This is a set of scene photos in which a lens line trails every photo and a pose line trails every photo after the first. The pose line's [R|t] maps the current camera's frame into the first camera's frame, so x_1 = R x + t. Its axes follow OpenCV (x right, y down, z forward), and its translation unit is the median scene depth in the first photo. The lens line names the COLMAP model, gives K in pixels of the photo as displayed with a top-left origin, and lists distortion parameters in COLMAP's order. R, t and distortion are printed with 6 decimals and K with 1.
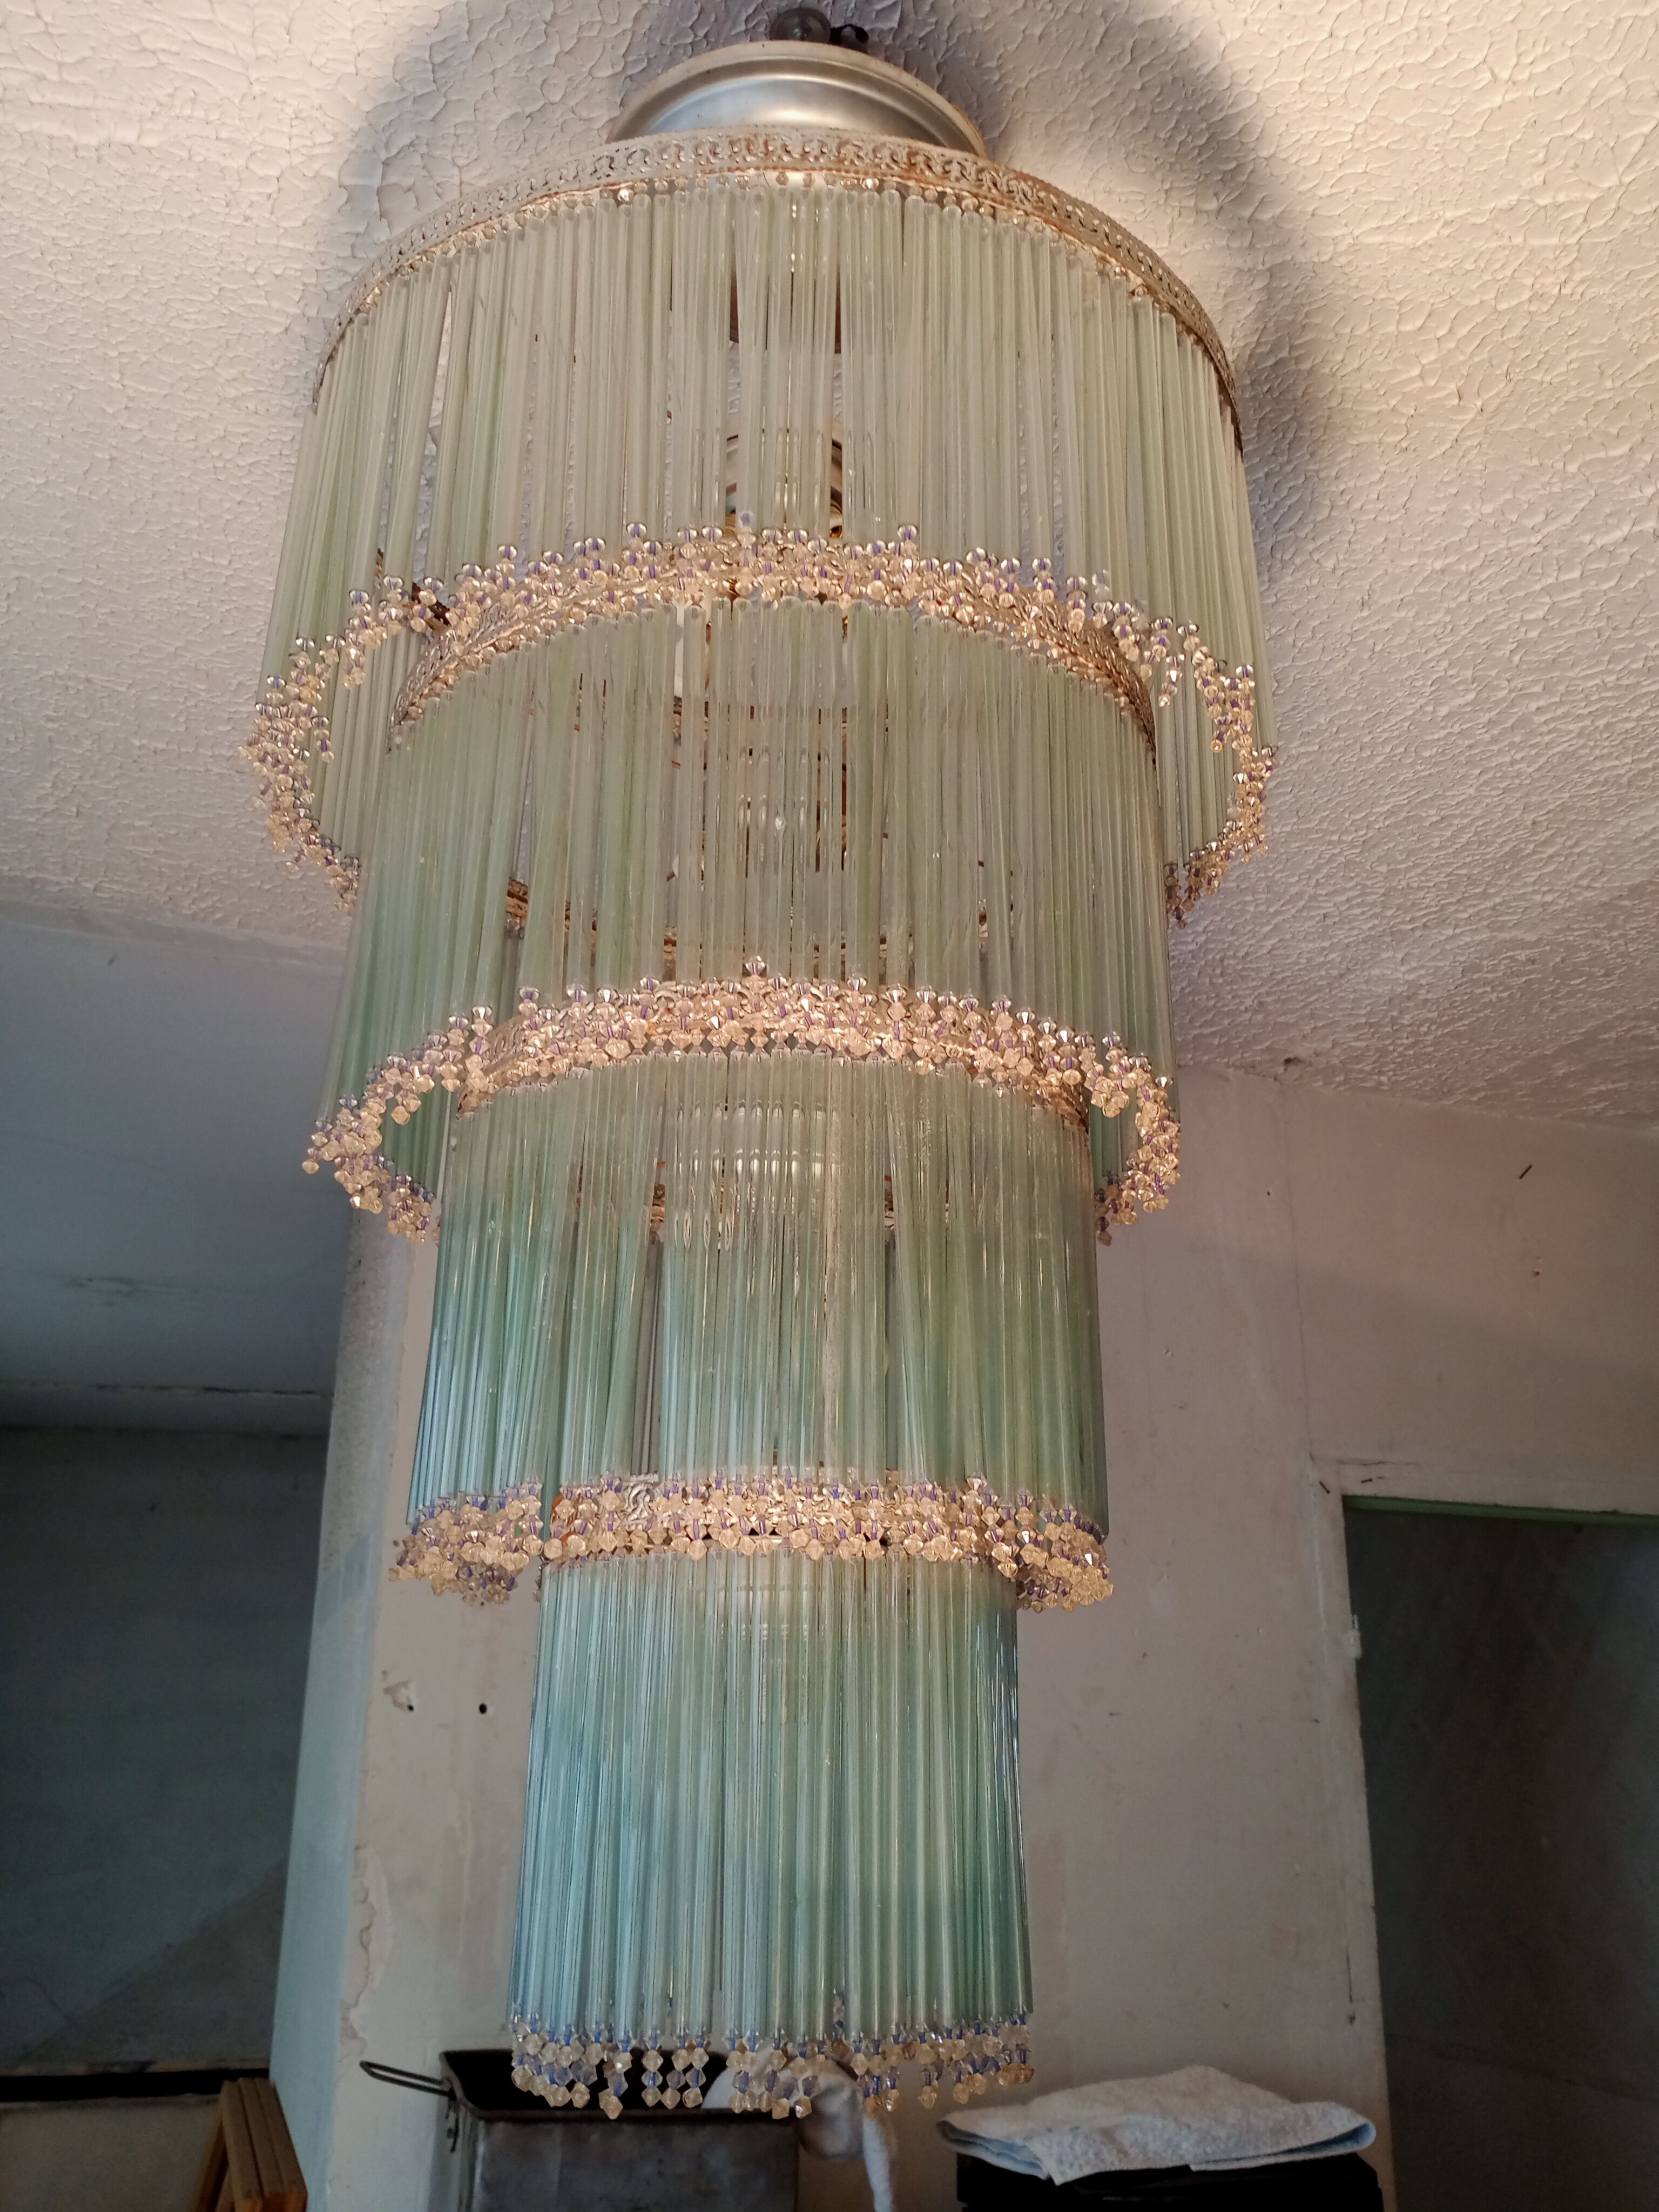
lens RADIAL K [[1881.7, 0, 873.2], [0, 1881.7, 1085.0], [0, 0, 1]] dist [0.022118, -0.057095]
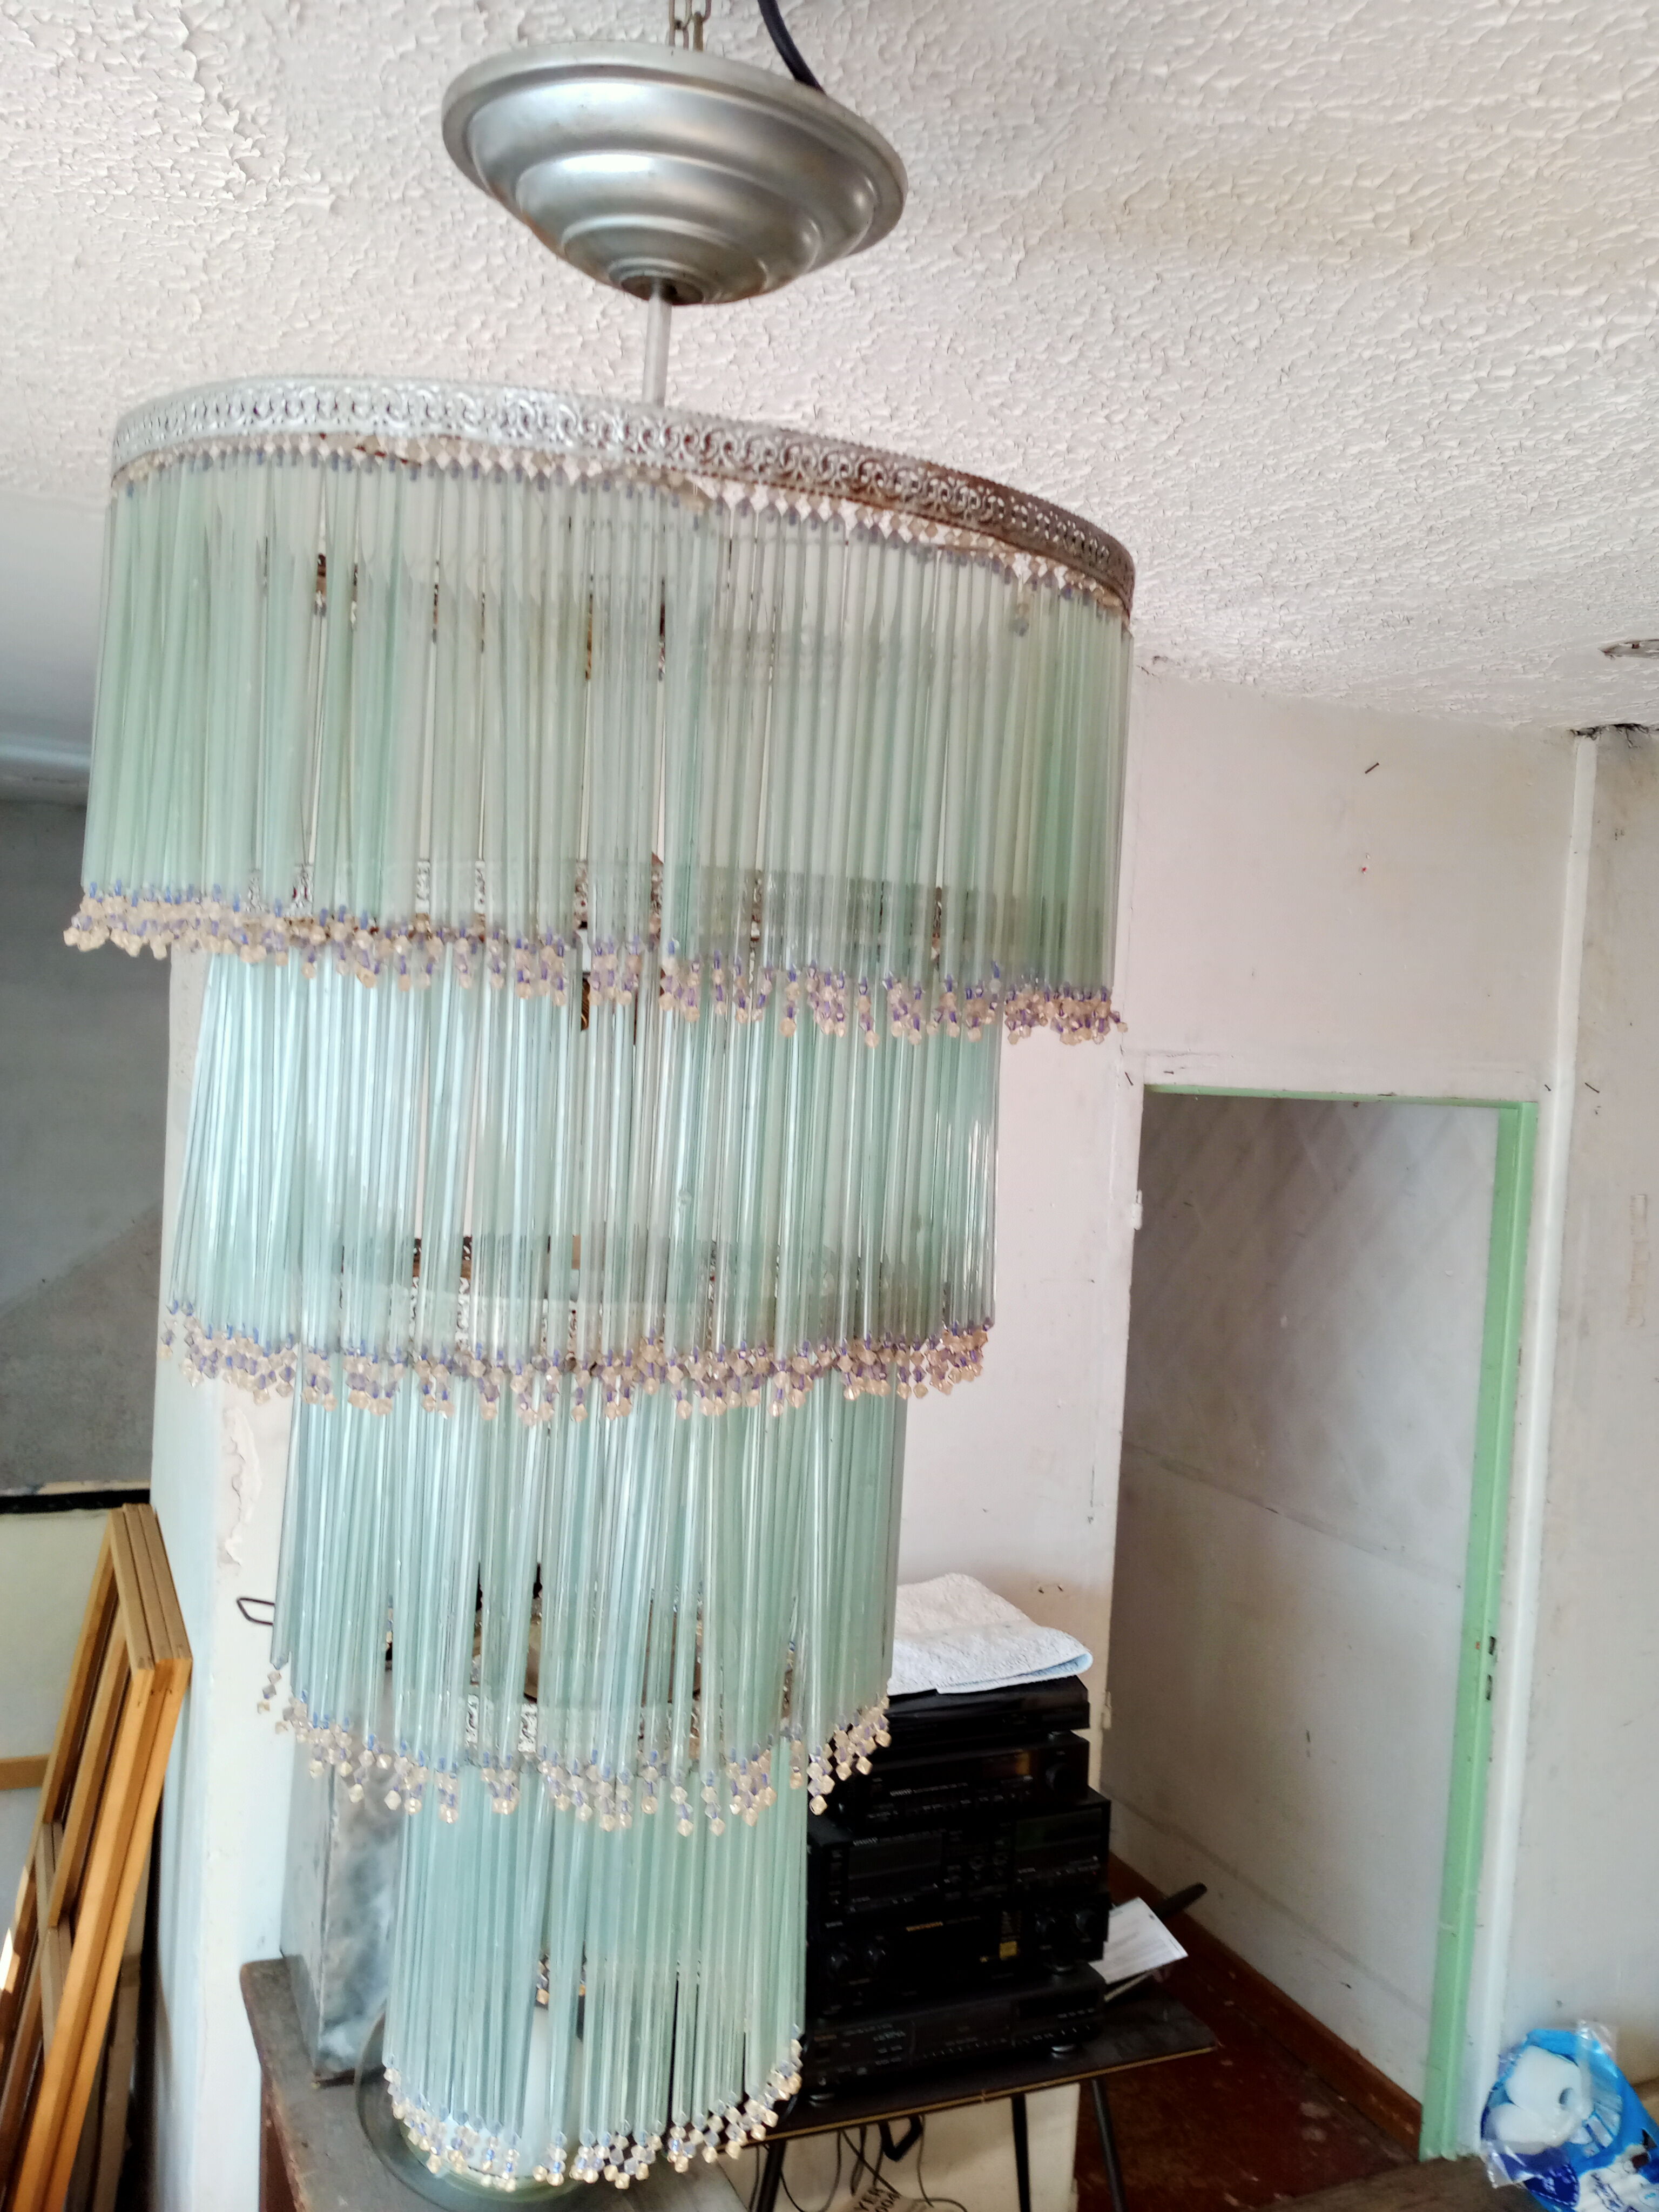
lens RADIAL K [[1881.7, 0, 887.2], [0, 1881.7, 1105.3], [0, 0, 1]] dist [0.022118, -0.057095]
pose [[0.993932, 0.053105, 0.096327, -0.001866], [-0.086302, 0.919462, 0.383590, -0.213336], [-0.068198, -0.389576, 0.918466, 0.021166]]
